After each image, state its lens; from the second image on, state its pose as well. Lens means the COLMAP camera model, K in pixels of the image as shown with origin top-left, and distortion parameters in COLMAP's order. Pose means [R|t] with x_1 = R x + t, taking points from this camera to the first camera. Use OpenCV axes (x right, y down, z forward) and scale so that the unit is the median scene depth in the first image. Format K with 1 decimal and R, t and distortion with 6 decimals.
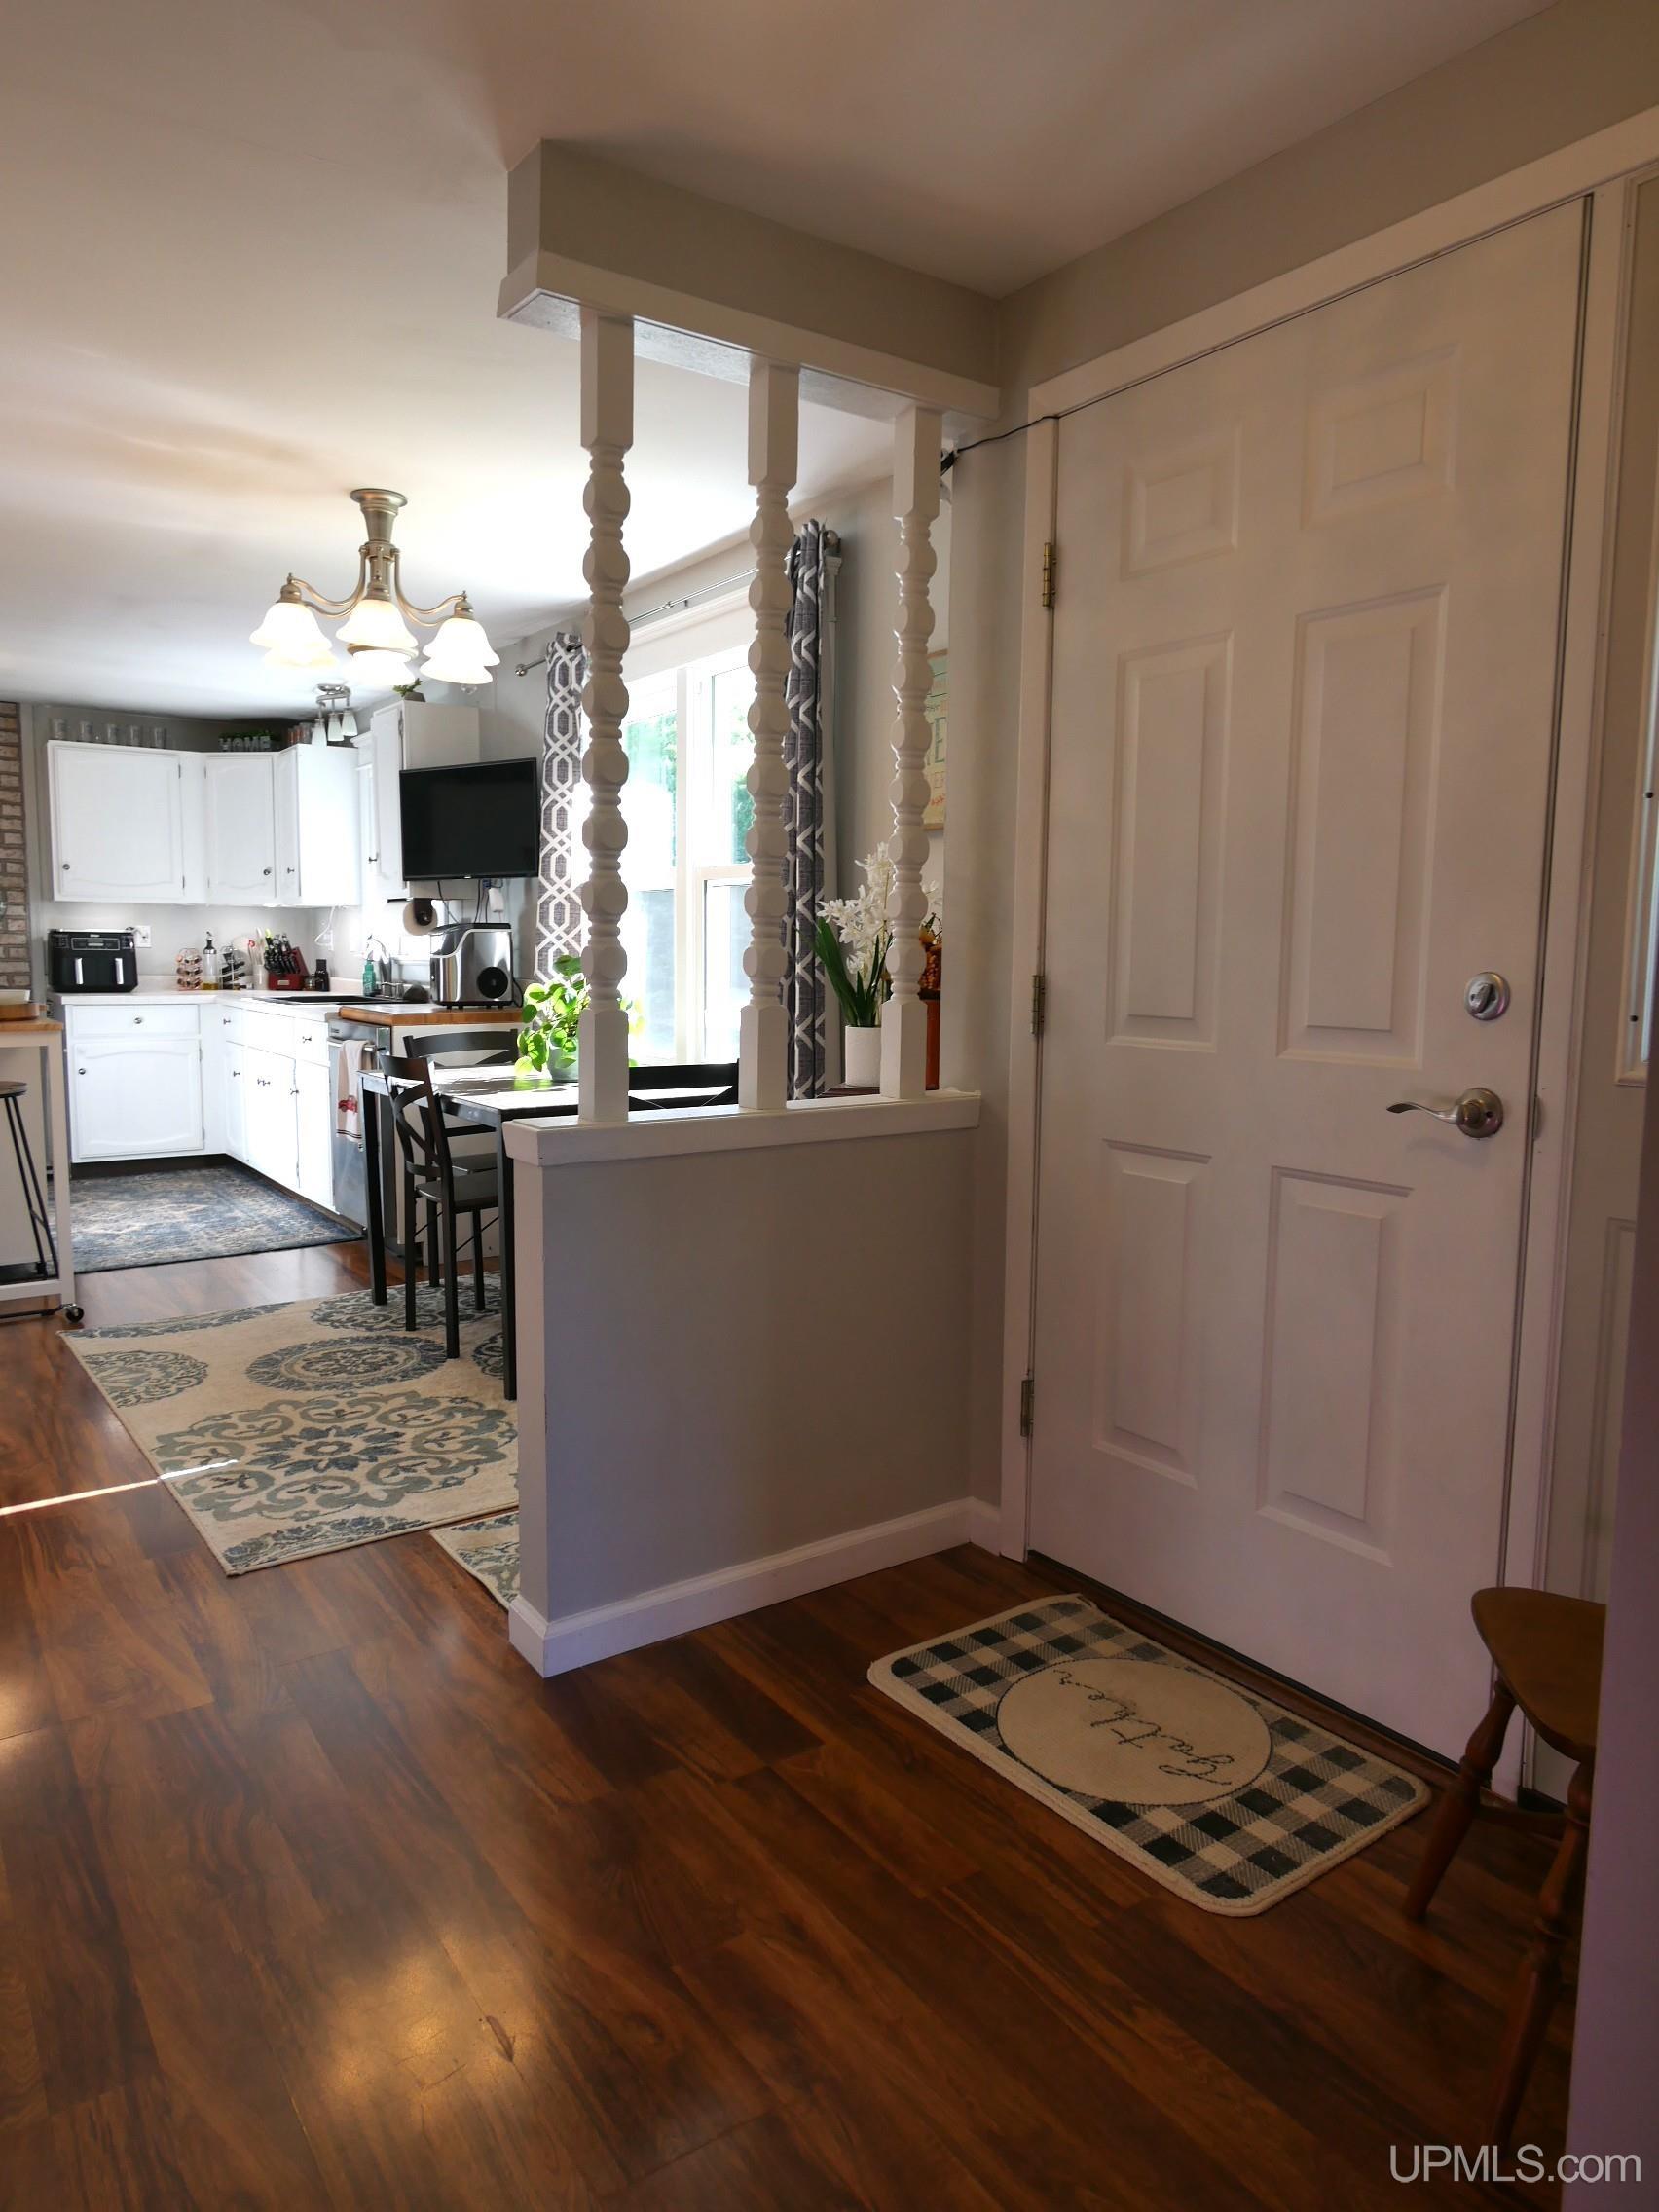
lens RADIAL K [[1428.8, 0, 817.8], [0, 1428.8, 1116.5], [0, 0, 1]] dist [0.000307, 0.000988]
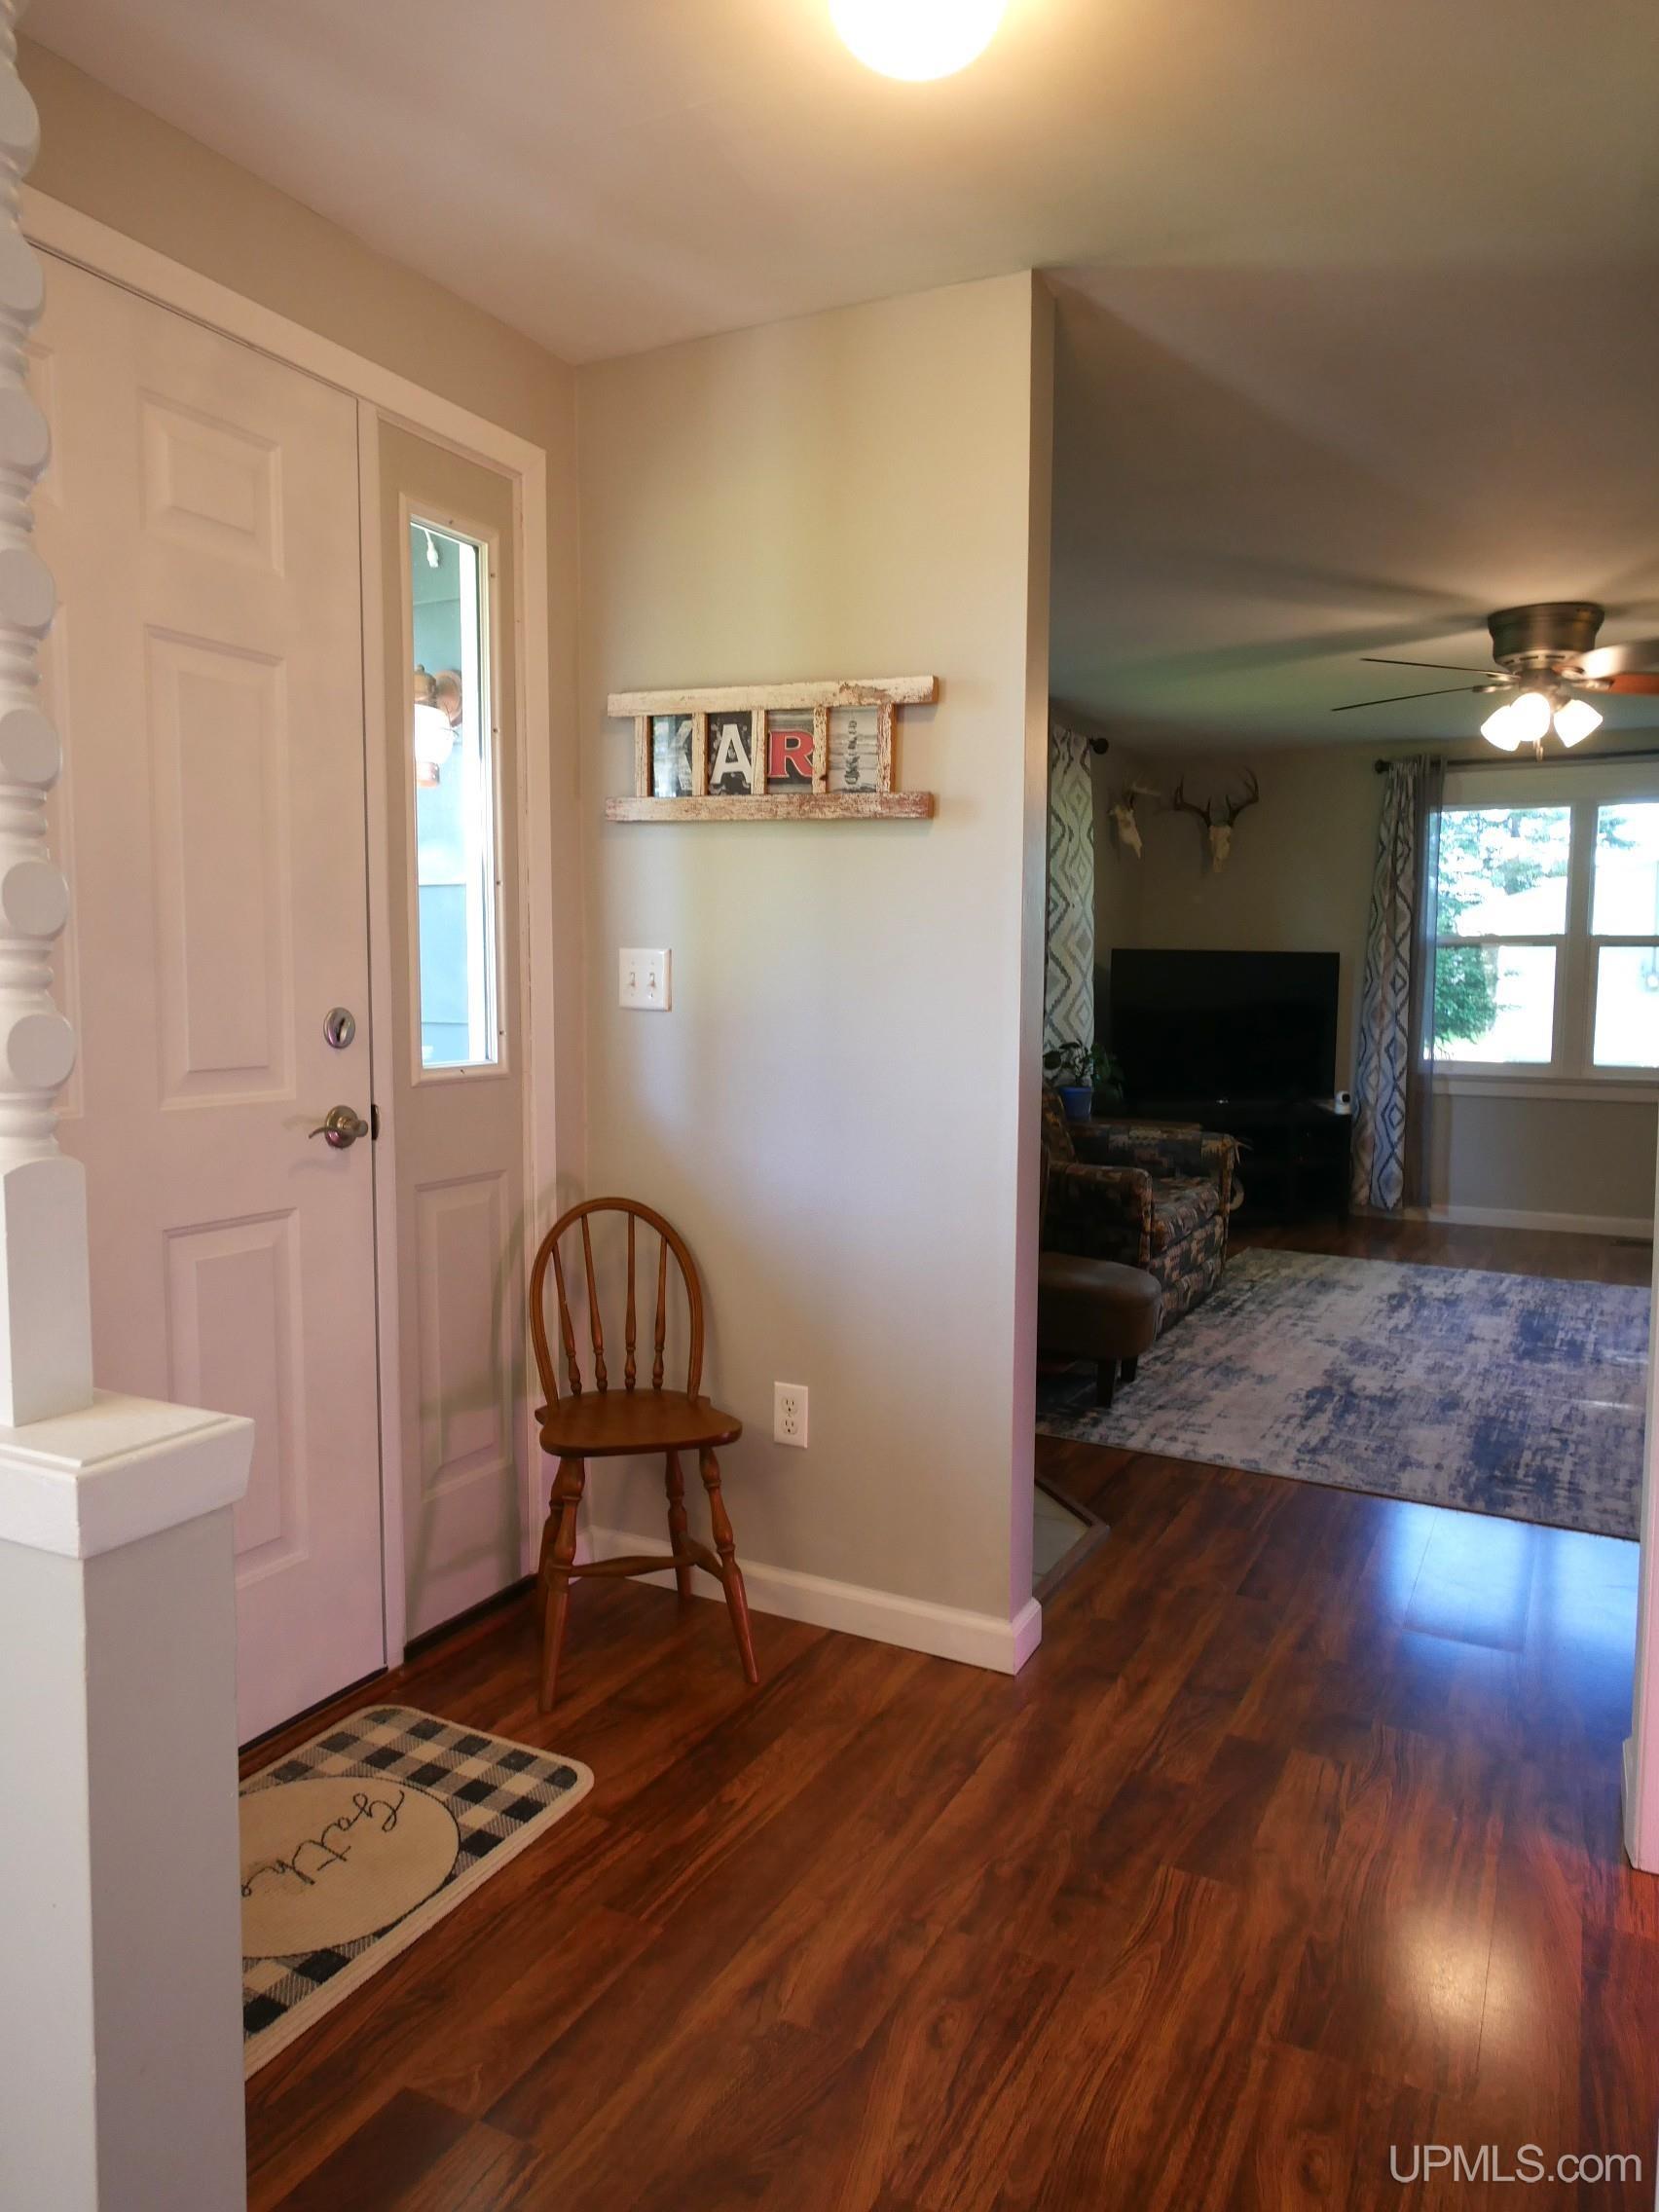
lens RADIAL K [[1497.4, 0, 838.1], [0, 1497.4, 1120.5], [0, 0, 1]] dist [0.009620, 0.001050]
pose [[-0.482372, -0.094250, 0.870882, -0.344855], [0.092191, 0.983211, 0.157470, -0.069874], [-0.871102, 0.156246, -0.465584, 0.518368]]
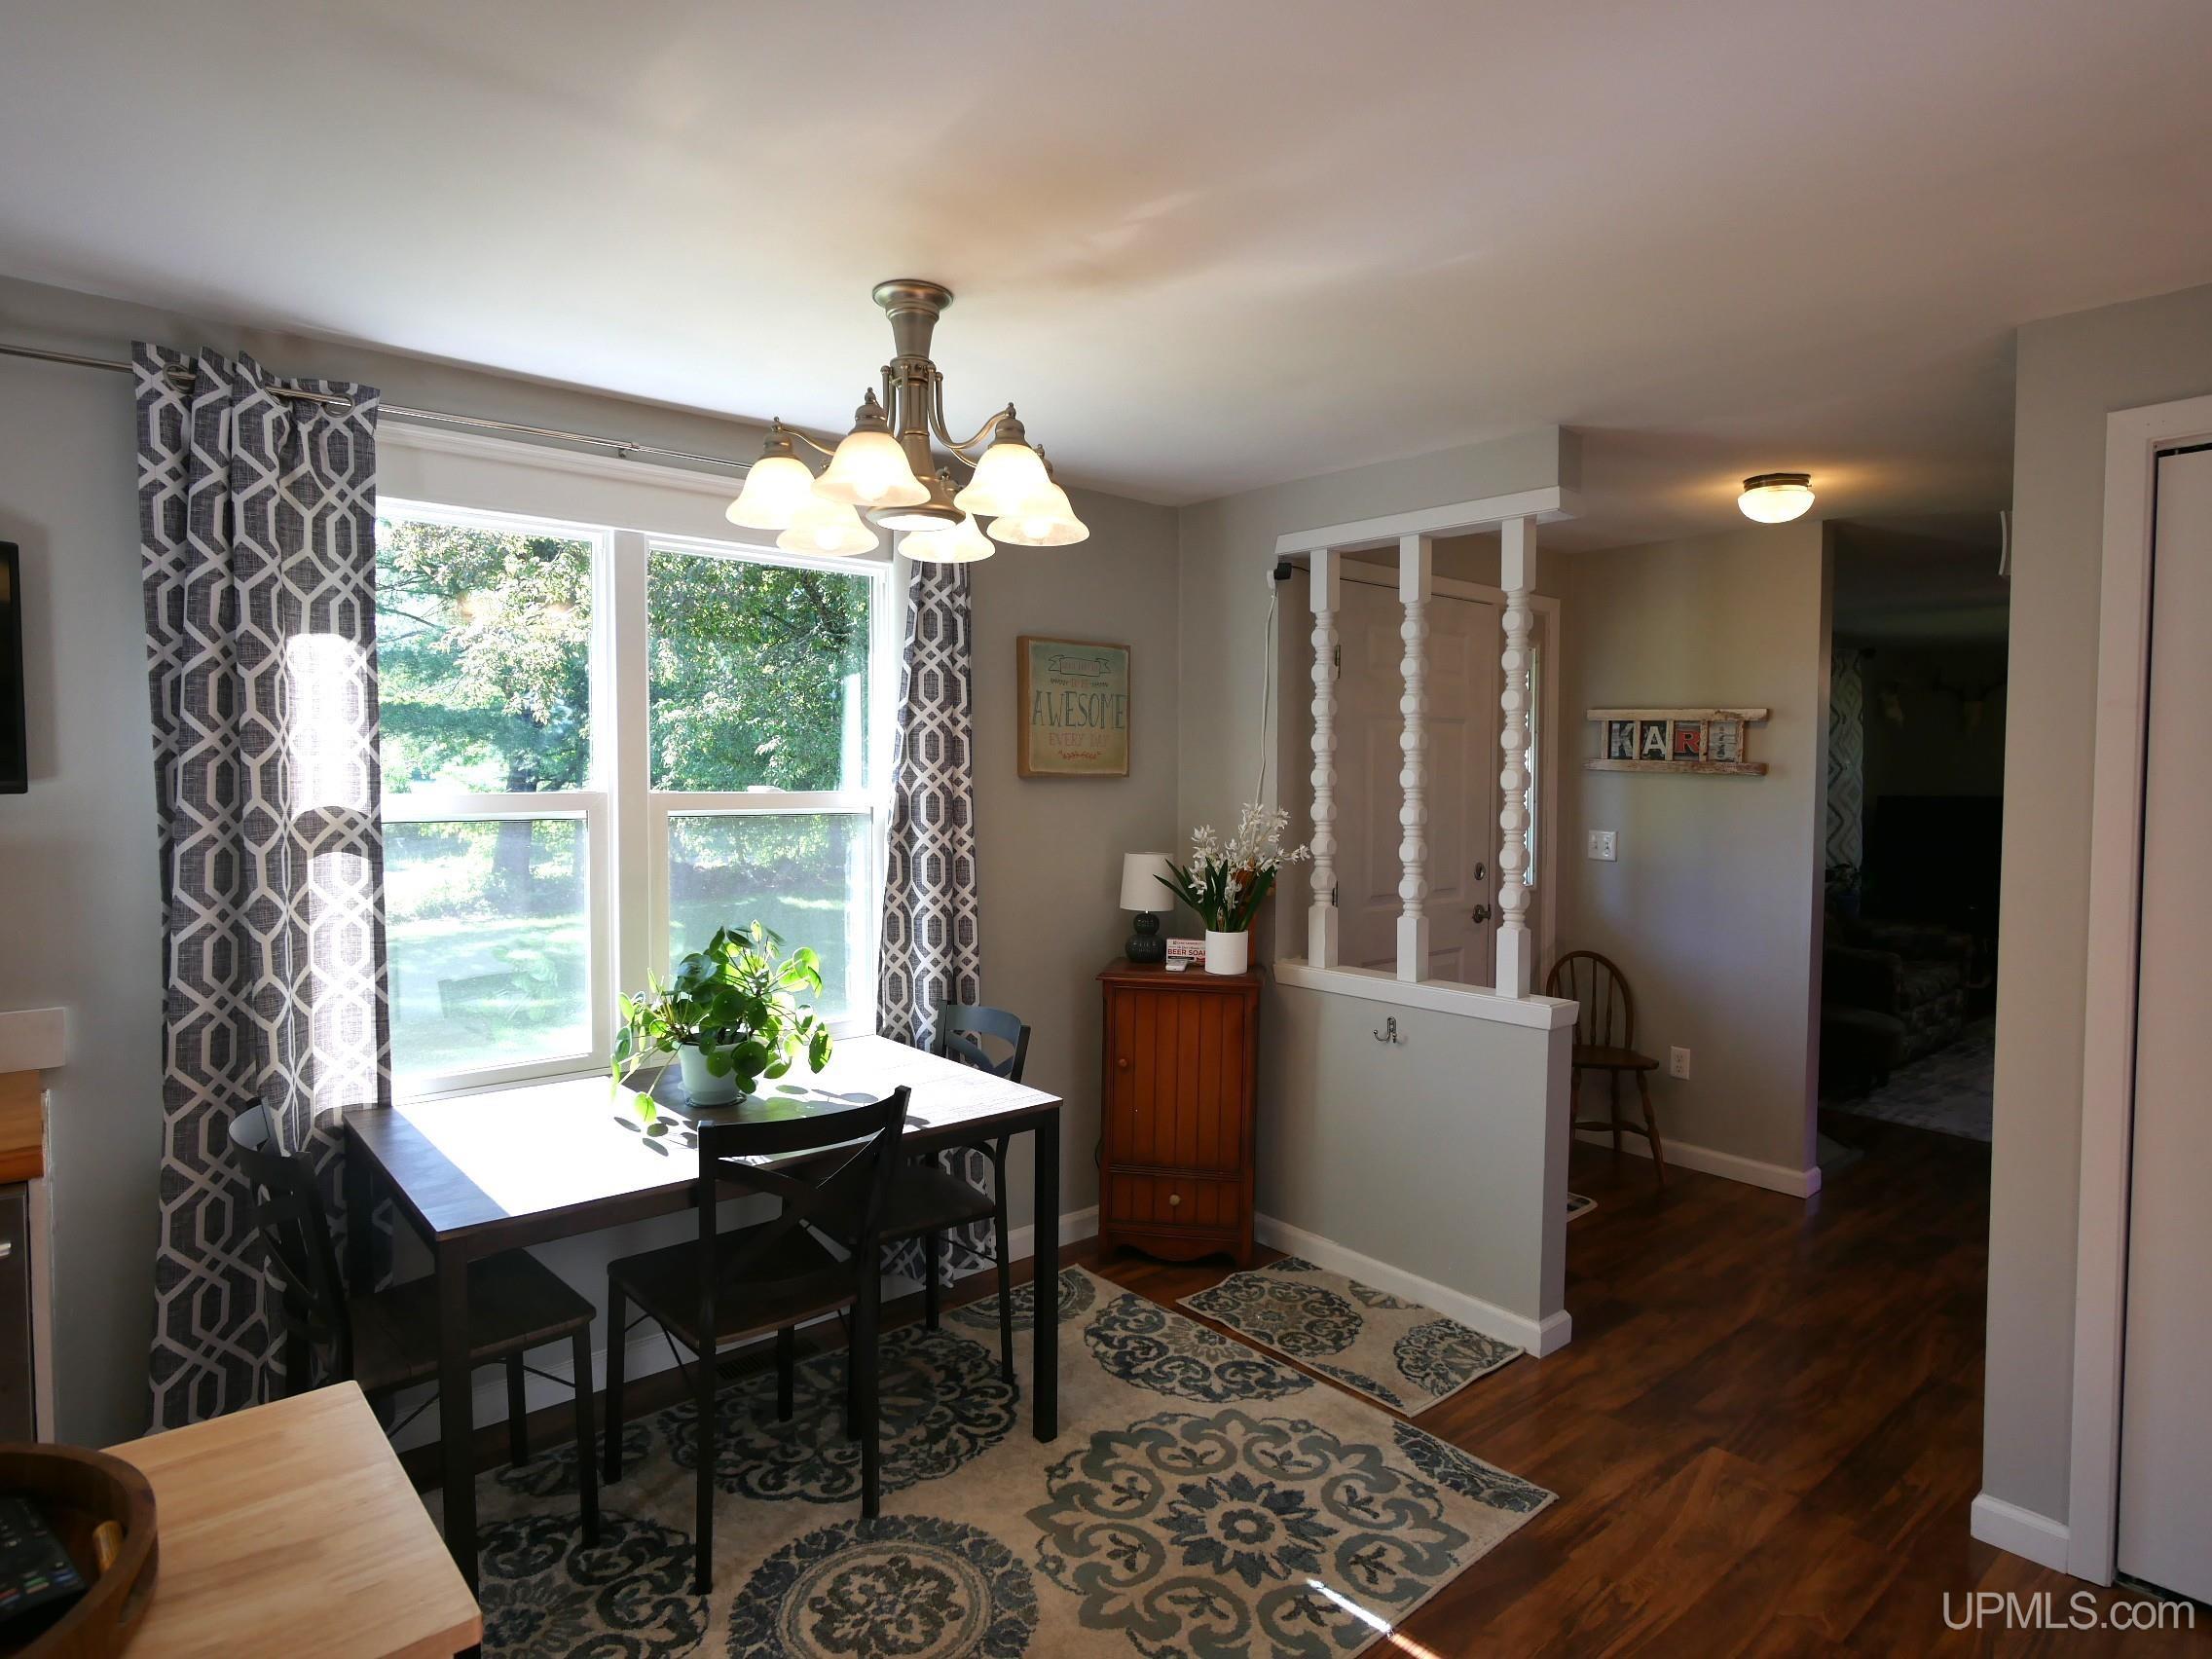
lens RADIAL K [[1241.8, 0, 1093.6], [0, 1241.8, 834.7], [0, 0, 1]] dist [-0.001836, 0.000531]
pose [[-0.111749, -0.058607, 0.992007, -0.769834], [0.112216, 0.991130, 0.071196, -0.172330], [-0.987380, 0.119275, -0.104181, 0.834115]]
